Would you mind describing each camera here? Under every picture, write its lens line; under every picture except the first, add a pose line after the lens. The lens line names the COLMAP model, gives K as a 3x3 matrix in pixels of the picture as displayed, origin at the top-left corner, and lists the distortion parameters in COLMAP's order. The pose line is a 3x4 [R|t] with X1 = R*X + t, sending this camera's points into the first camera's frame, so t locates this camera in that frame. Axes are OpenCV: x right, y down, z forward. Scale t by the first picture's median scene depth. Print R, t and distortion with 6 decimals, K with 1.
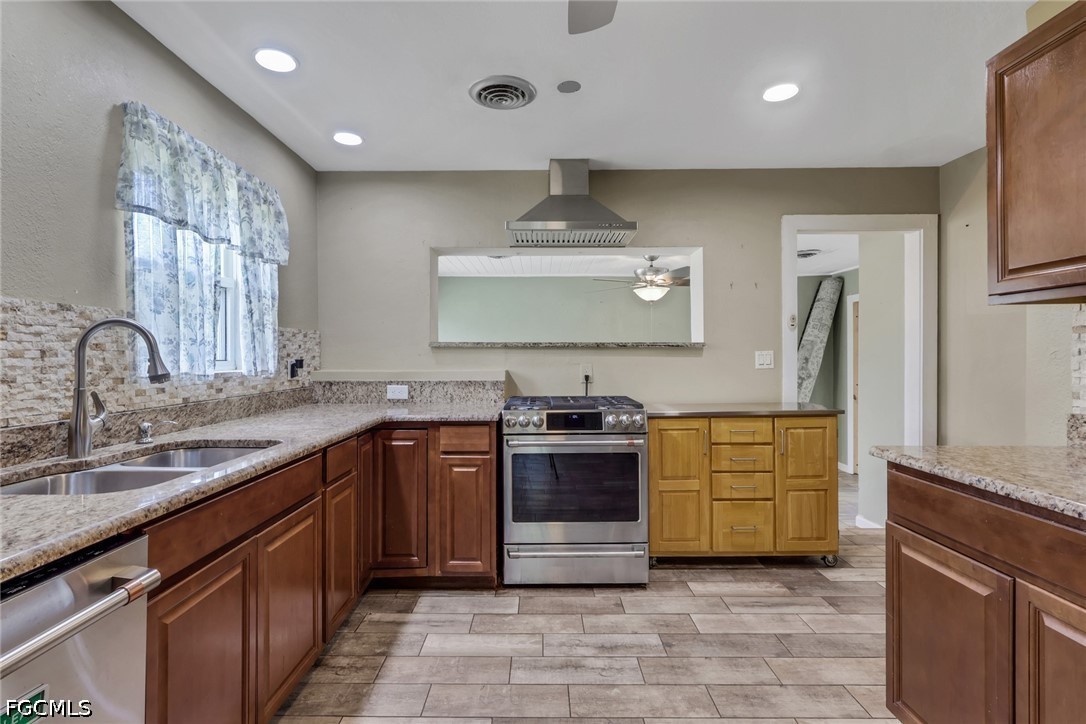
lens RADIAL K [[517.6, 0, 535.9], [0, 517.6, 357.3], [0, 0, 1]] dist [-0.005267, 0.000303]
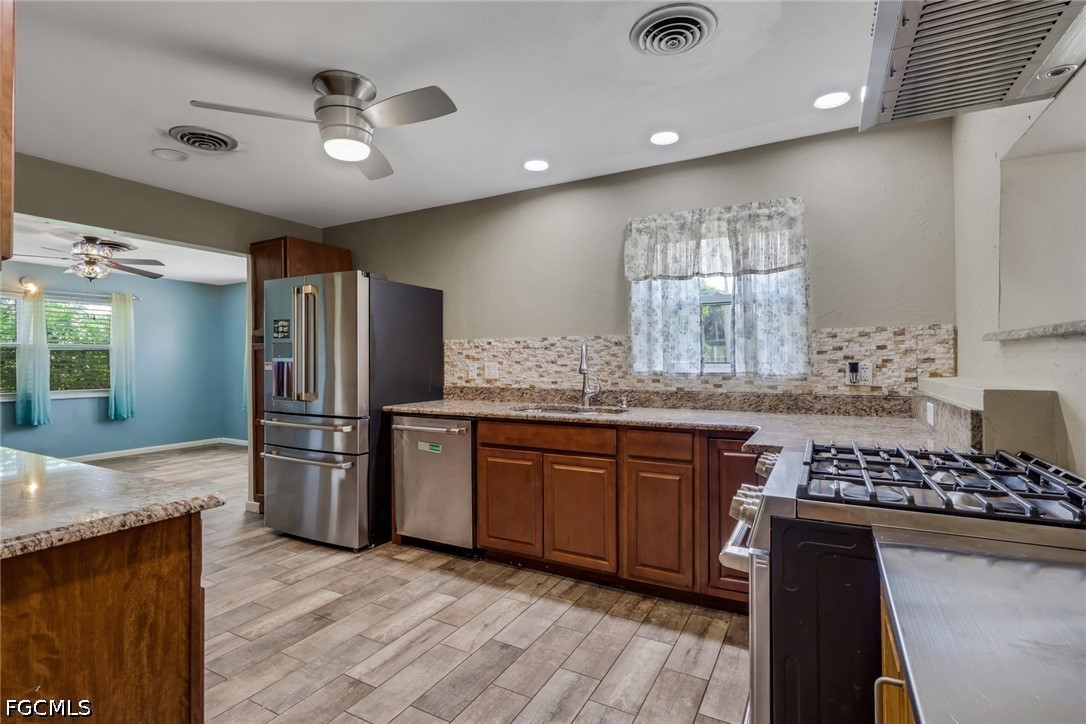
lens RADIAL K [[517.6, 0, 536.1], [0, 517.6, 362.3], [0, 0, 1]] dist [-0.005267, 0.000303]
pose [[-0.471765, -0.000967, -0.881724, 0.795930], [0.000192, 0.999999, -0.001199, 0.006854], [0.881724, -0.000735, -0.471765, 1.280306]]
